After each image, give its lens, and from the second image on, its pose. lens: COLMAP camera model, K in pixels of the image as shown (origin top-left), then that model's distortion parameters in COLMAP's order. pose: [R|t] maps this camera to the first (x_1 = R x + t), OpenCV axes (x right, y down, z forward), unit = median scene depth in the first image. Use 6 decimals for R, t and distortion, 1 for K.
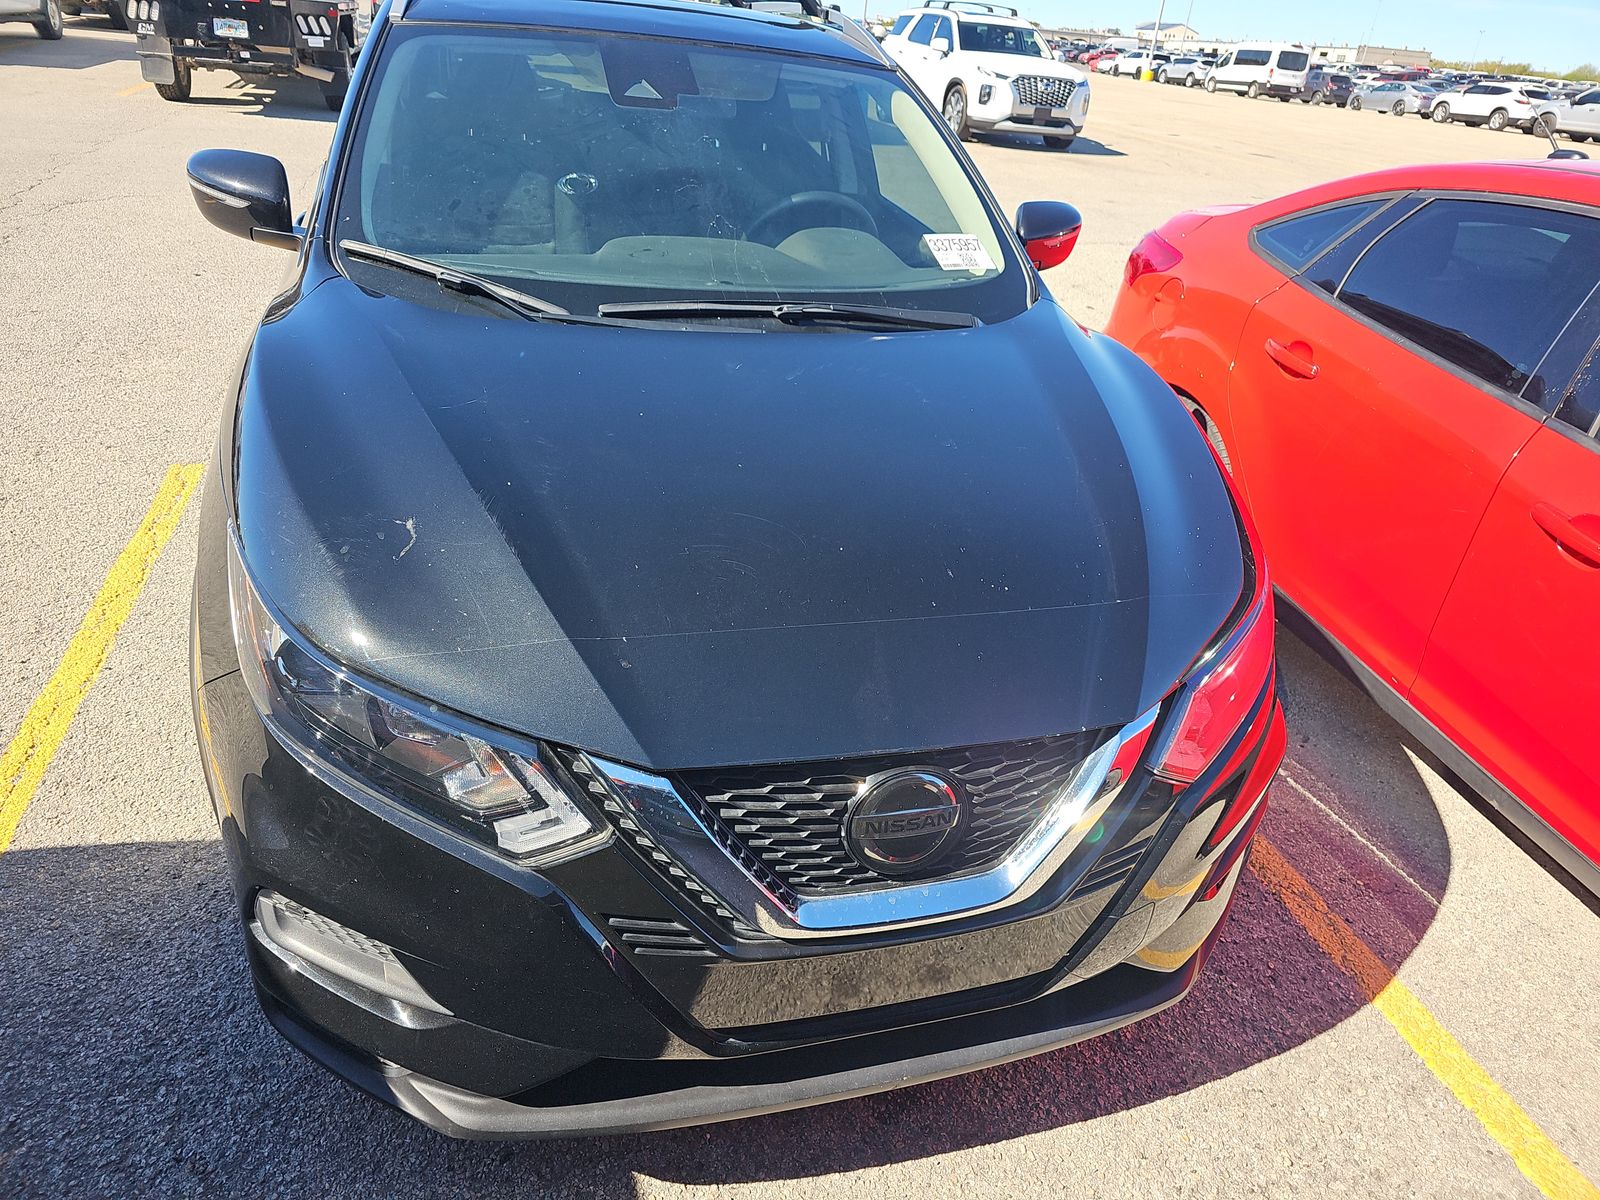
lens RADIAL K [[1104.8, 0, 800.0], [0, 1104.8, 600.0], [0, 0, 1]] dist [0.060330, -0.073863]
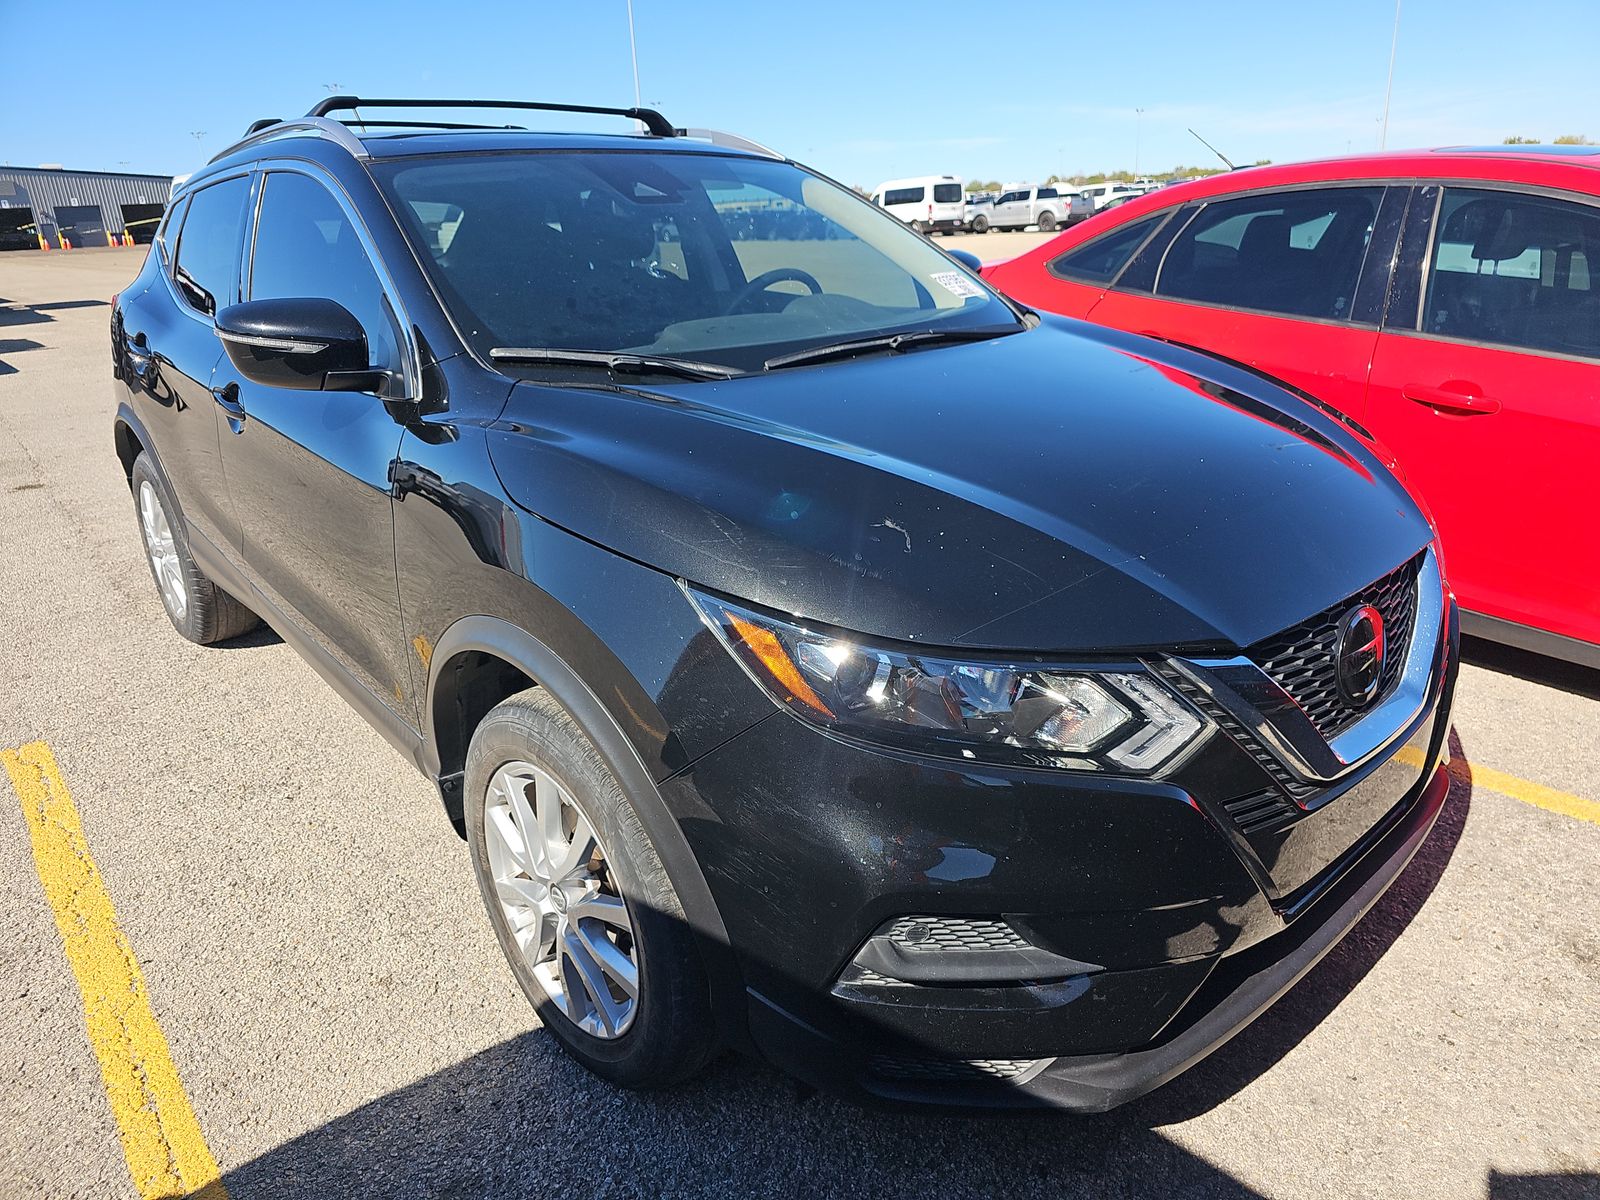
lens RADIAL K [[1104.8, 0, 800.0], [0, 1104.8, 600.0], [0, 0, 1]] dist [0.060330, -0.073863]
pose [[0.888375, -0.262456, 0.376705, -0.528934], [0.314448, 0.945666, -0.082698, 0.035888], [-0.334533, 0.191921, 0.922634, 0.069856]]
